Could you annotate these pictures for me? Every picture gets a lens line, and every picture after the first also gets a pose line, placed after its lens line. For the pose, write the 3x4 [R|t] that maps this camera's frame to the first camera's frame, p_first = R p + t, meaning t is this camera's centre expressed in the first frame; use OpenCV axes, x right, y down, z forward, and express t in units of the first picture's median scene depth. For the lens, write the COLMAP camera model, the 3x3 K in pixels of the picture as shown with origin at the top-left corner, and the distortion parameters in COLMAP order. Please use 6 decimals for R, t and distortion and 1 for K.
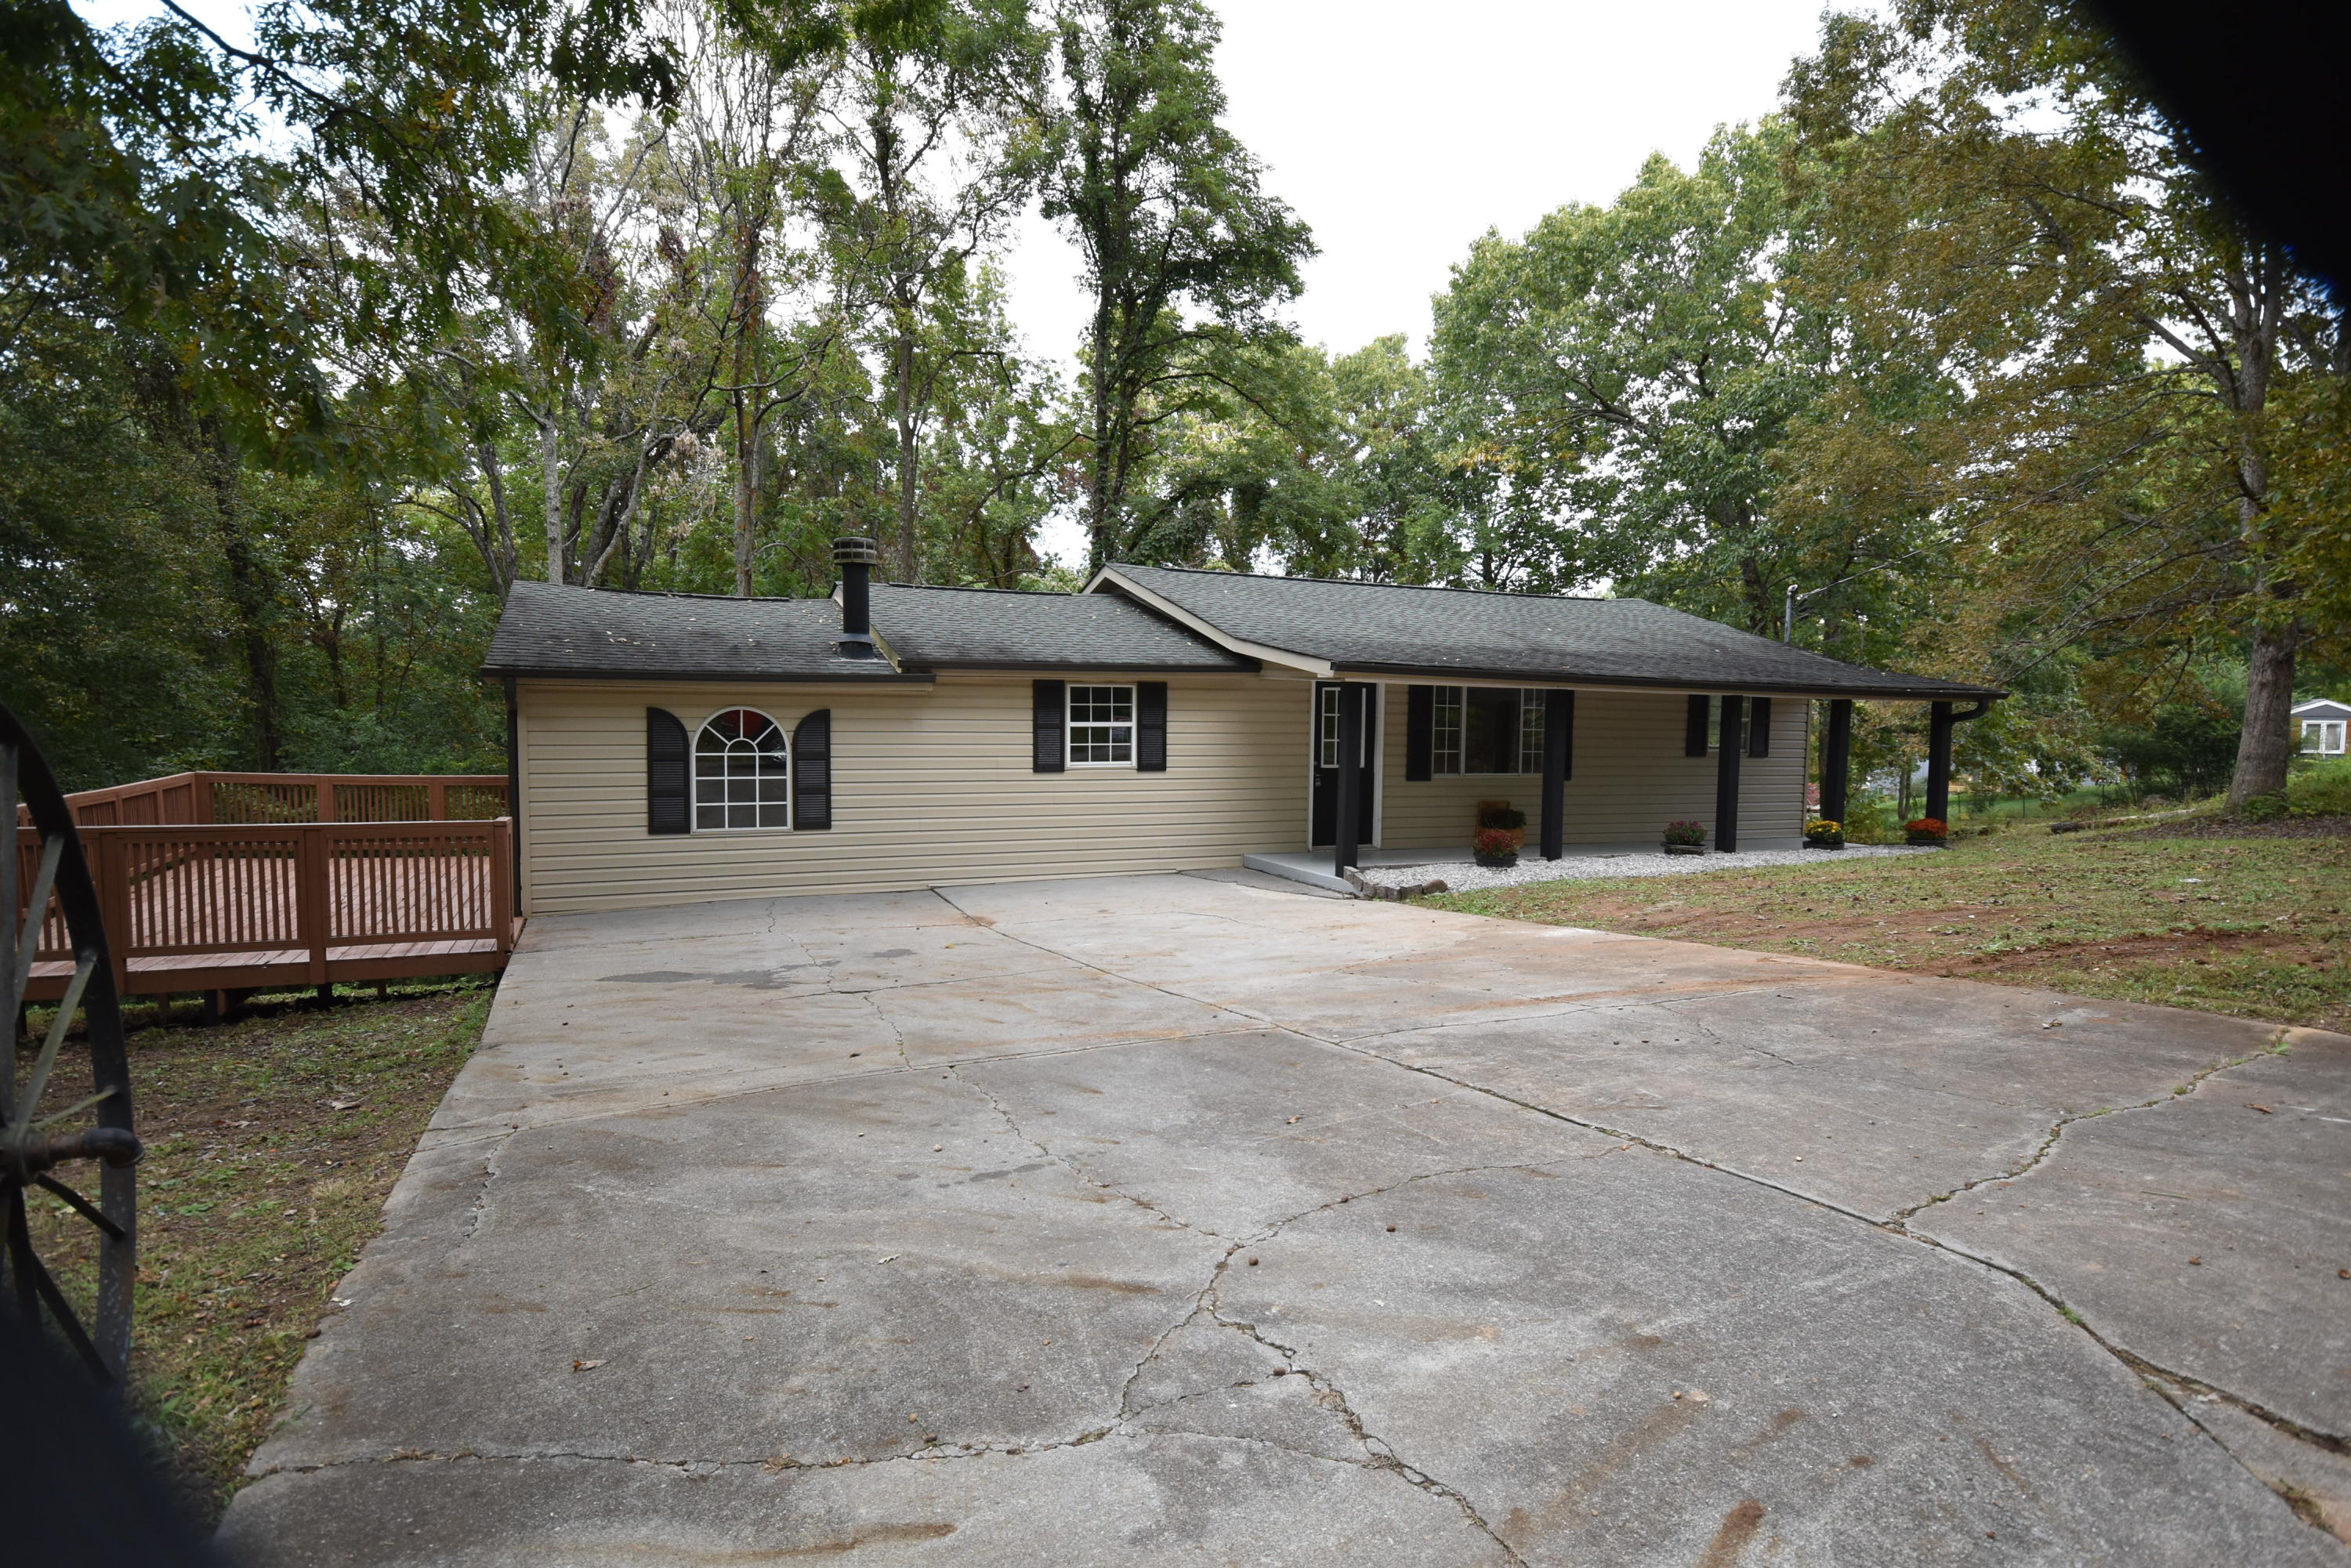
lens RADIAL K [[1314.8, 0, 1175.5], [0, 1314.8, 784.0], [0, 0, 1]] dist [-0.000683, -0.000189]
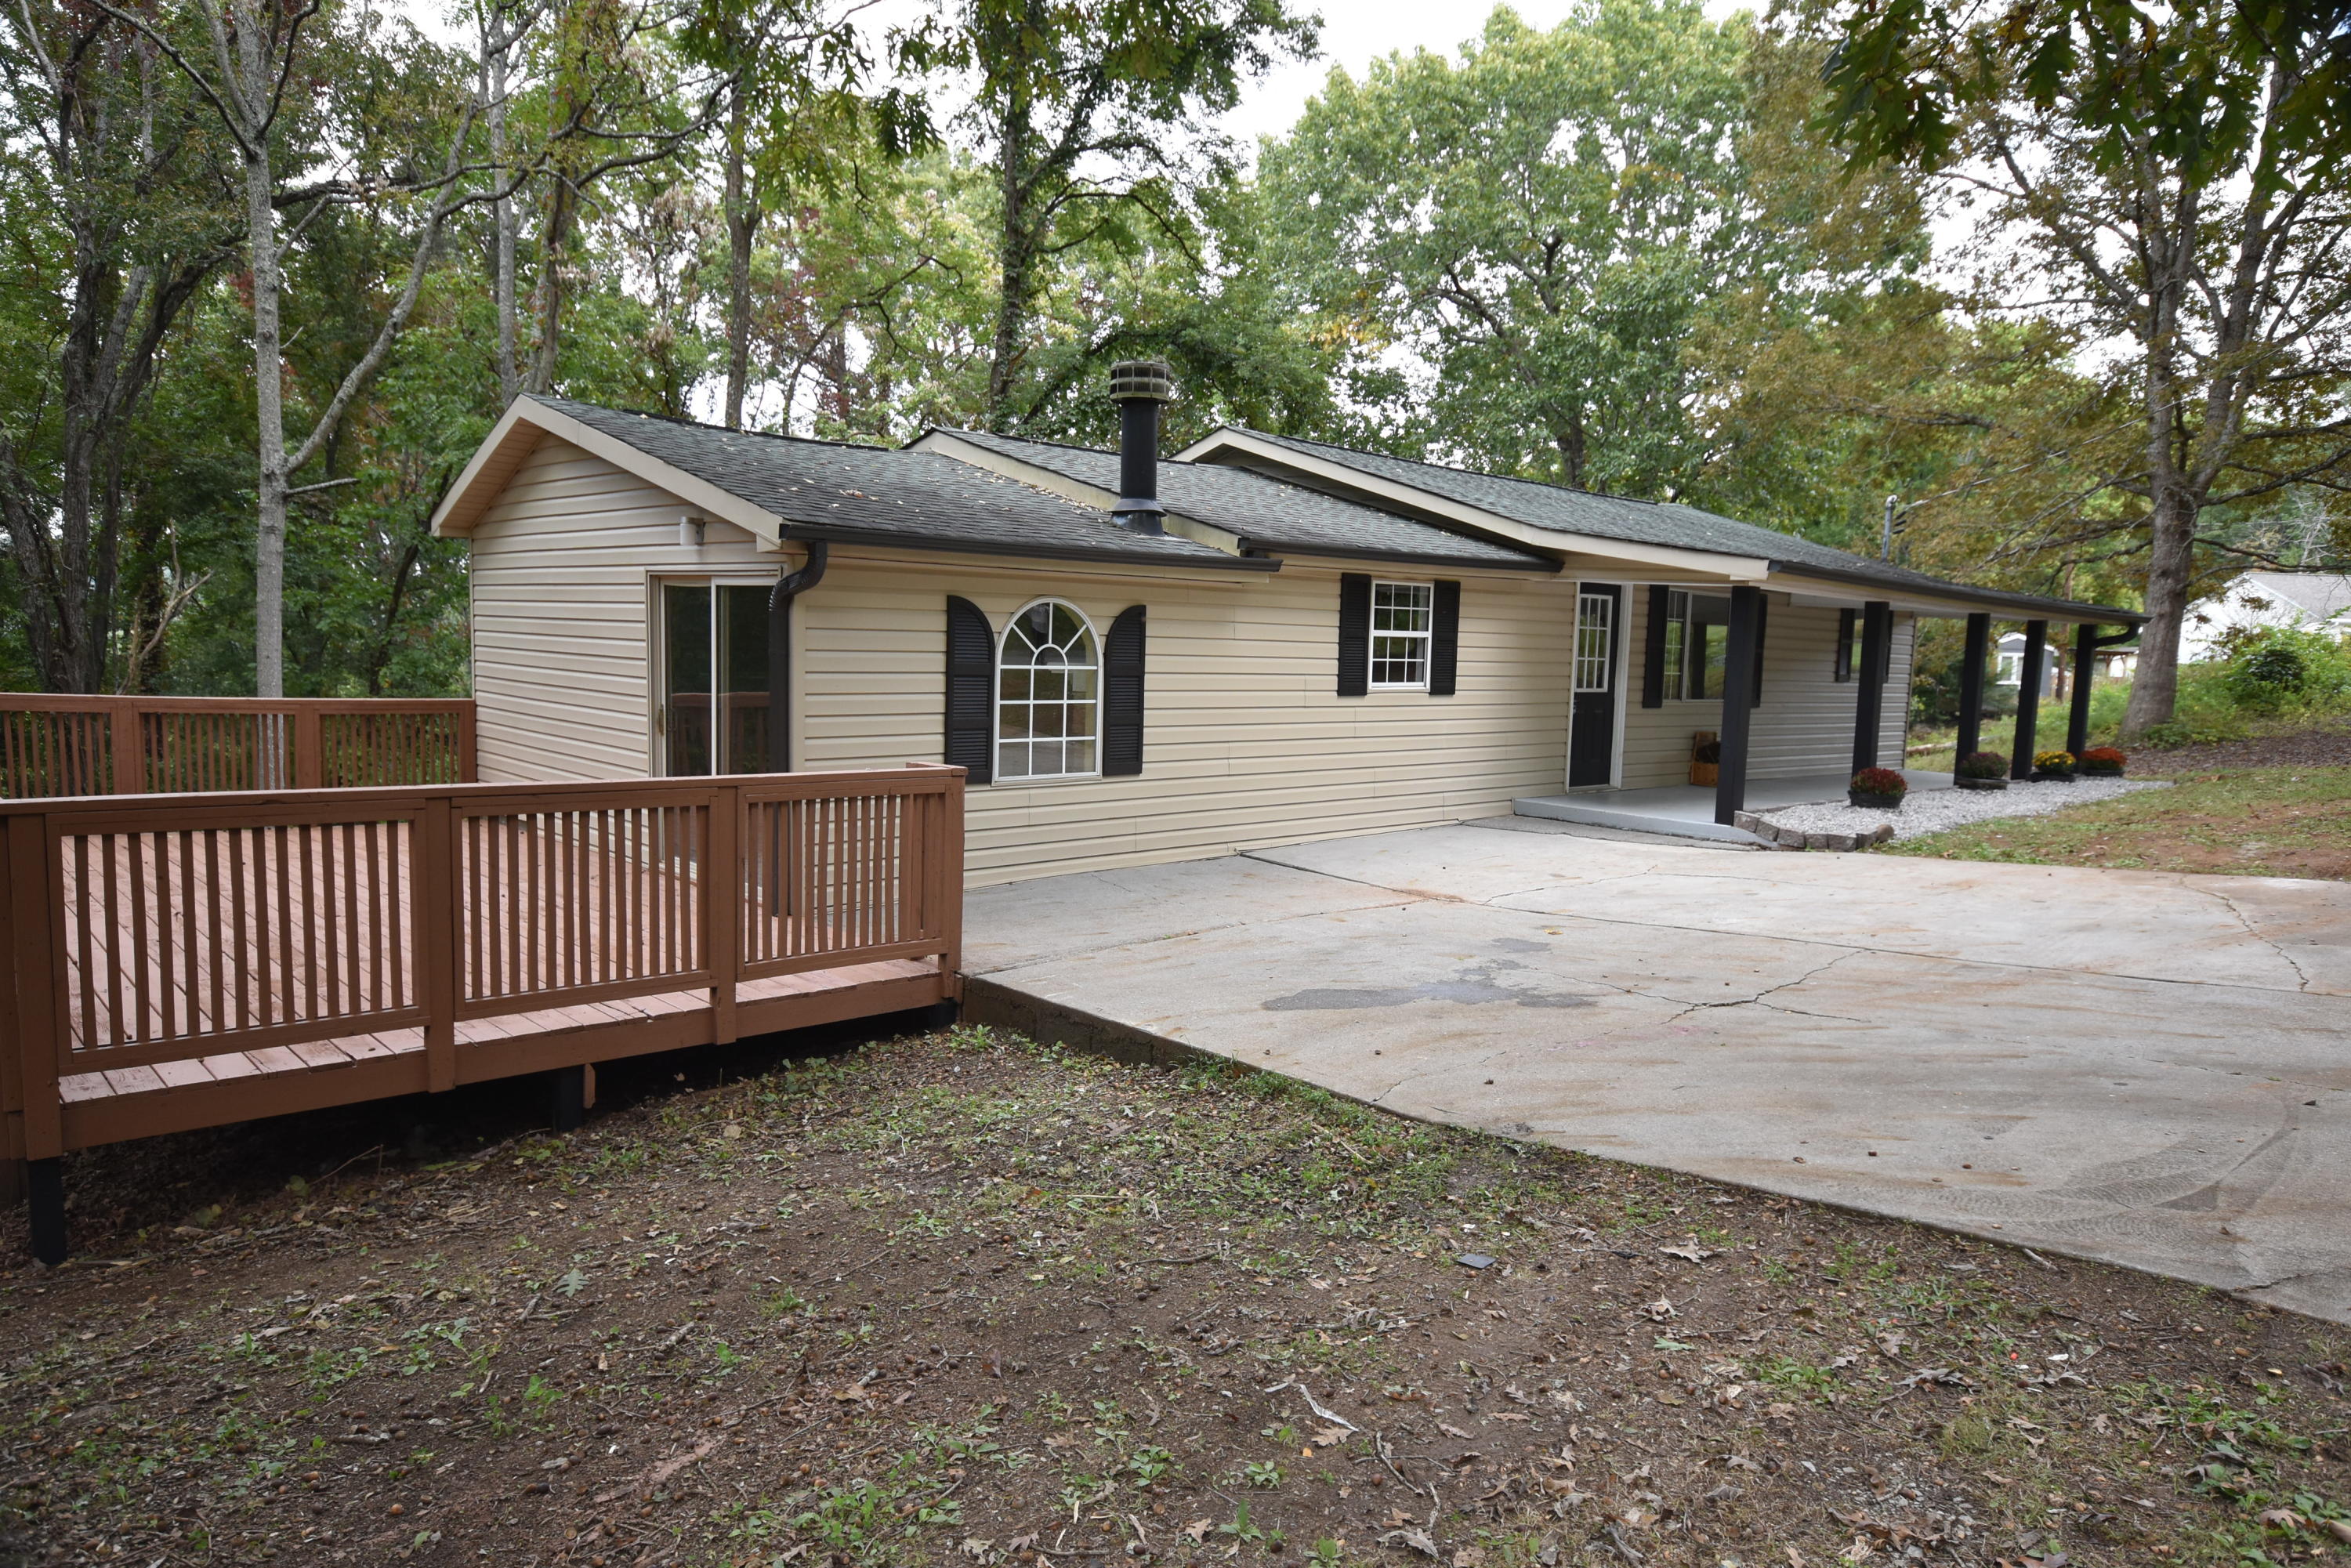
lens RADIAL K [[1529.4, 0, 1175.5], [0, 1529.4, 784.0], [0, 0, 1]] dist [0.001289, 0.000465]
pose [[0.942715, -0.016067, 0.333213, -0.492215], [0.001262, 0.999004, 0.044601, 0.002407], [-0.333597, -0.041626, 0.941796, 0.199234]]
